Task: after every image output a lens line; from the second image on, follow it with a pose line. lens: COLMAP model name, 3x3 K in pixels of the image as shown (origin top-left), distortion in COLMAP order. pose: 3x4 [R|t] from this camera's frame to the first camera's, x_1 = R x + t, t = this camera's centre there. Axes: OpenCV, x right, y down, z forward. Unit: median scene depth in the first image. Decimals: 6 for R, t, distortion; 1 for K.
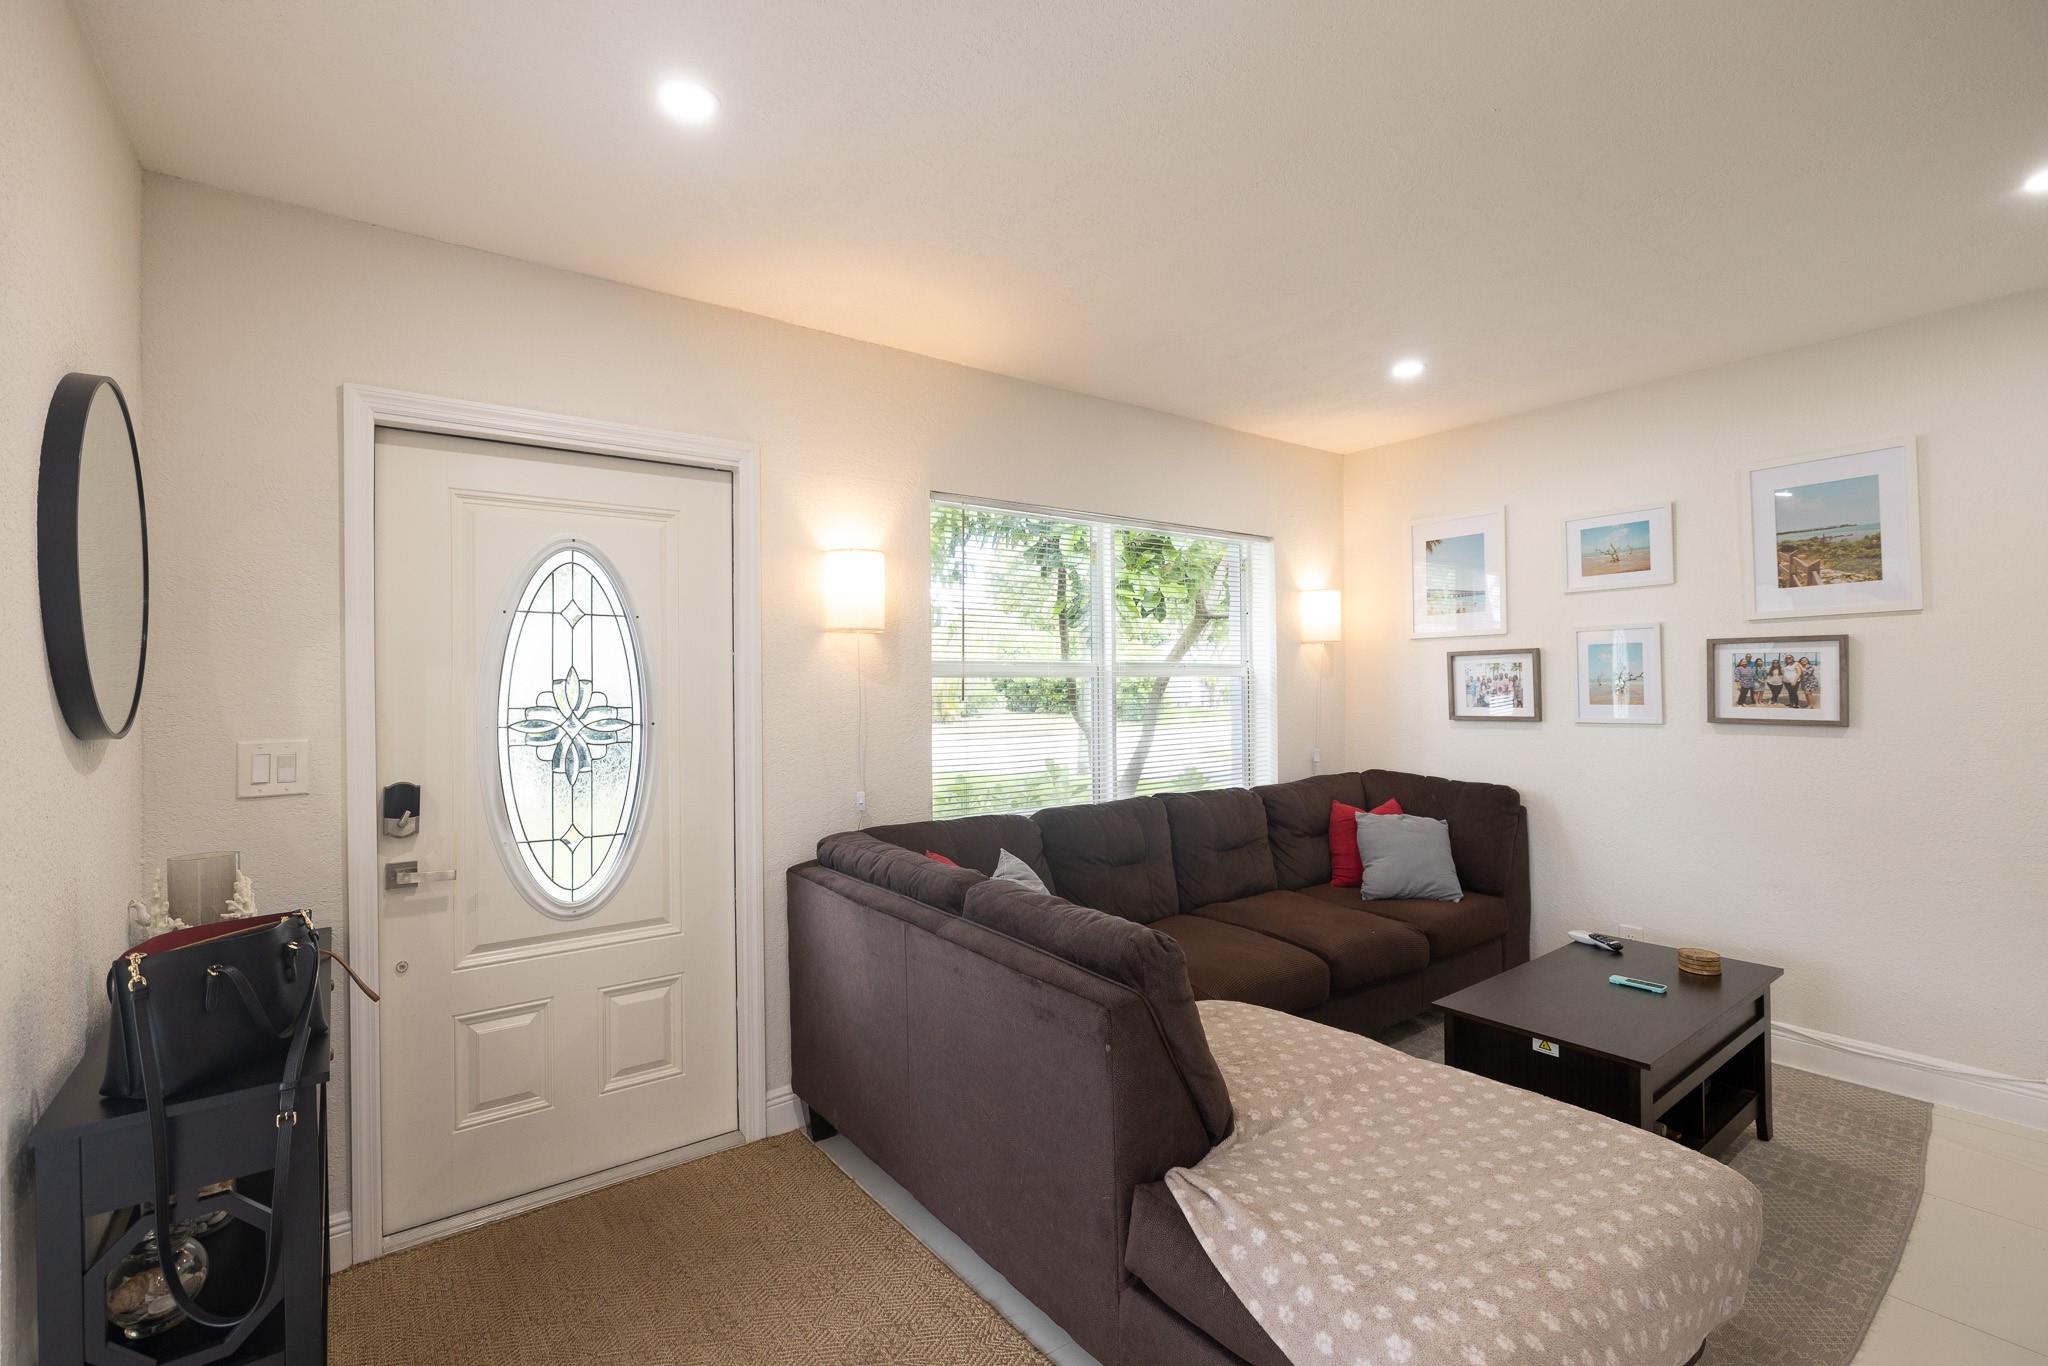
lens RADIAL K [[890.8, 0, 1024.0], [0, 890.8, 683.0], [0, 0, 1]] dist [0.001104, 0.000067]
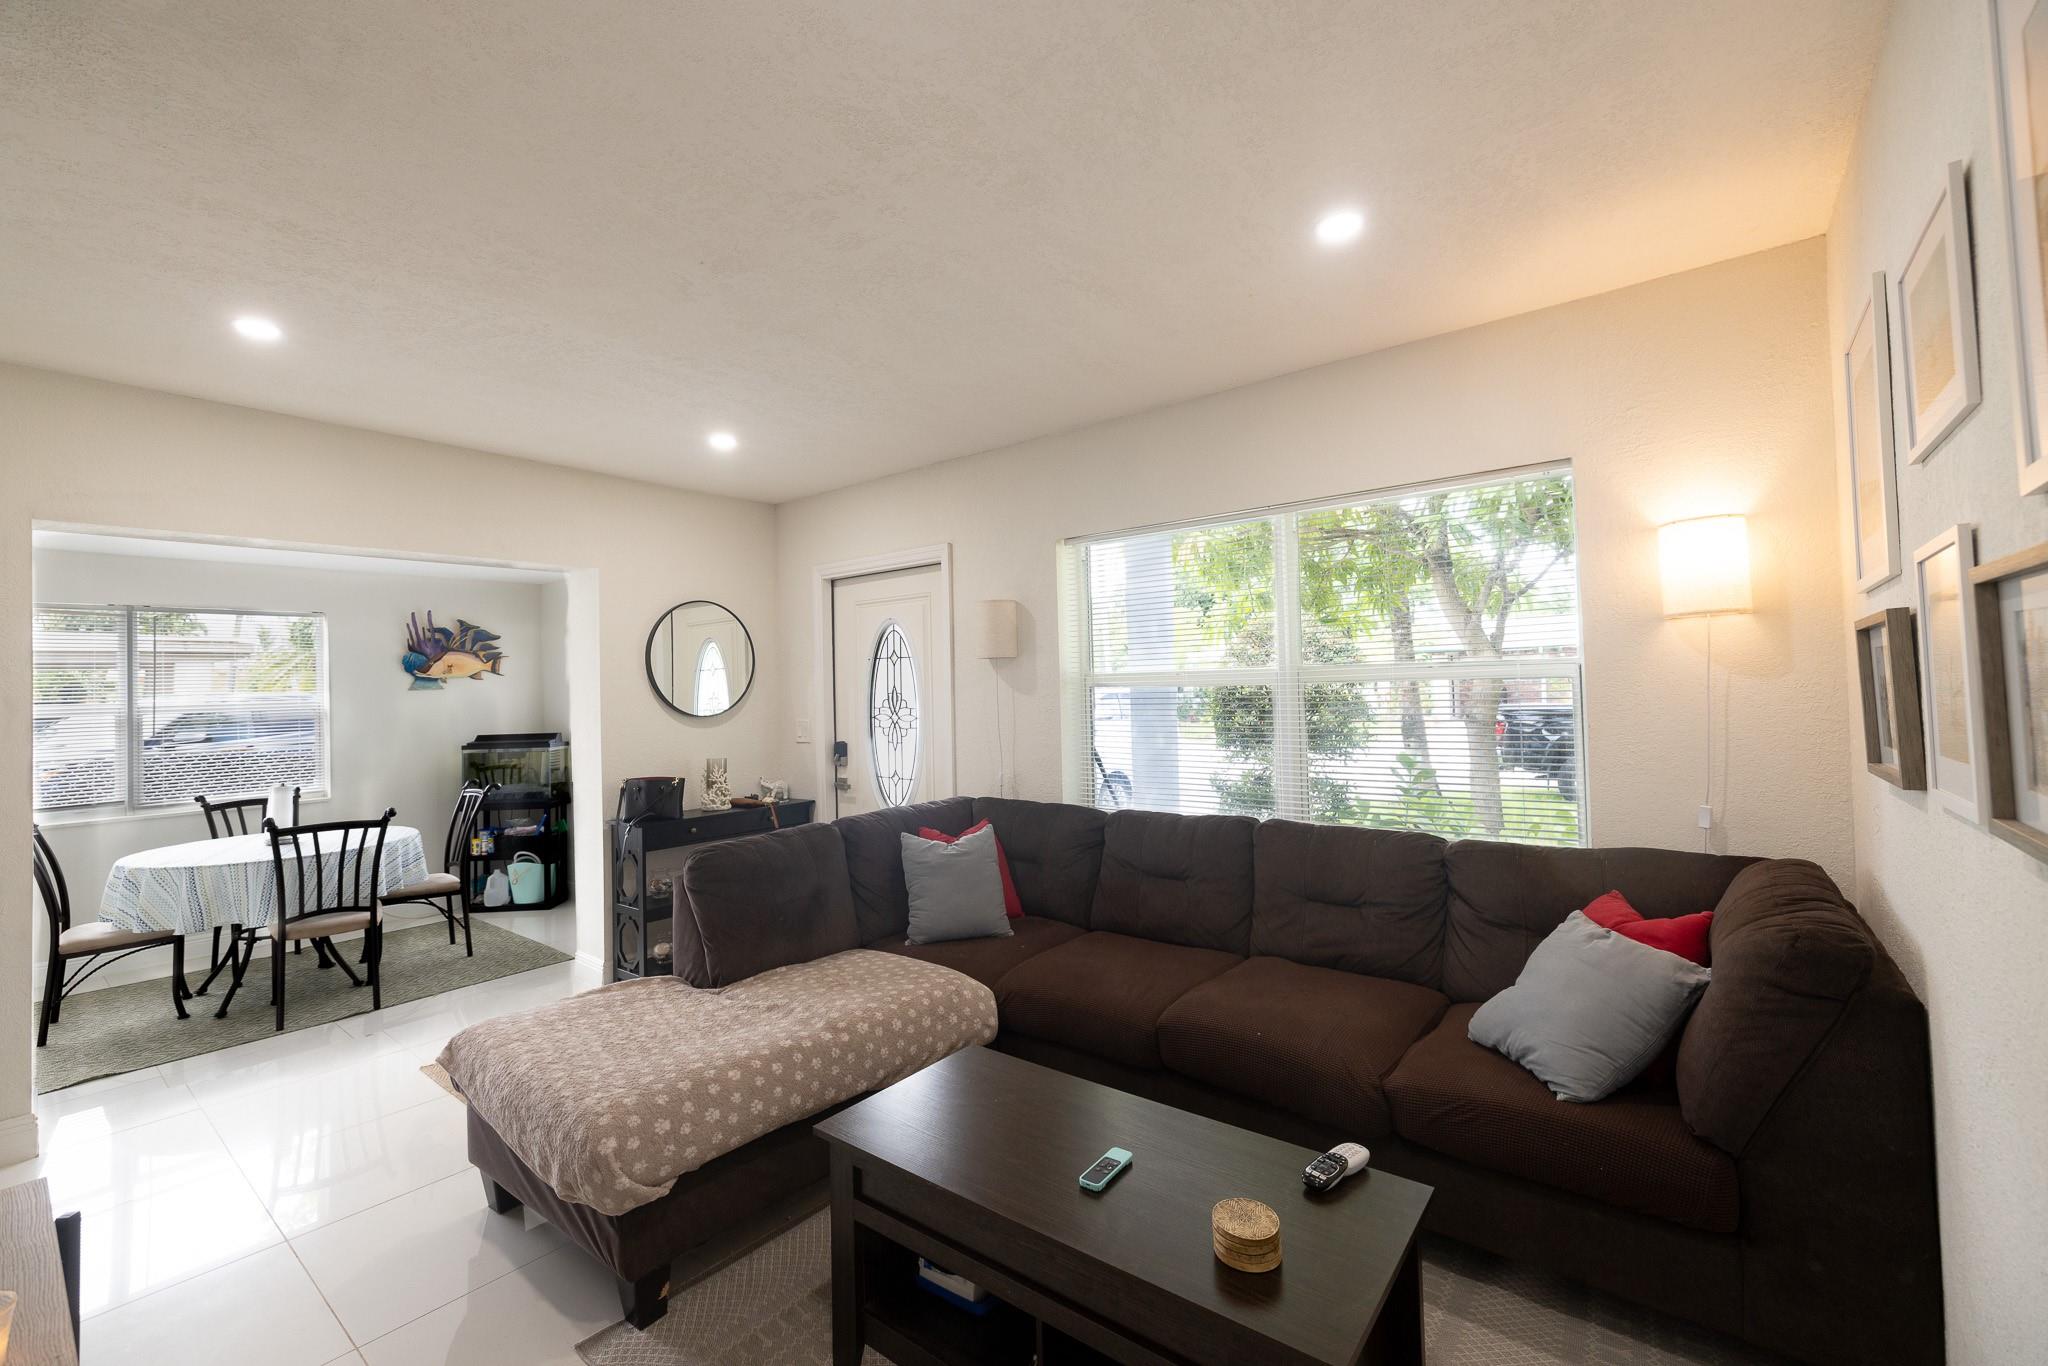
lens RADIAL K [[844.3, 0, 1024.0], [0, 844.3, 683.0], [0, 0, 1]] dist [0.068338, -0.000011]
pose [[0.277507, -0.009831, -0.960673, 1.268808], [0.013430, 0.999890, -0.006353, -0.010197], [0.960630, -0.011139, 0.277608, 0.765236]]
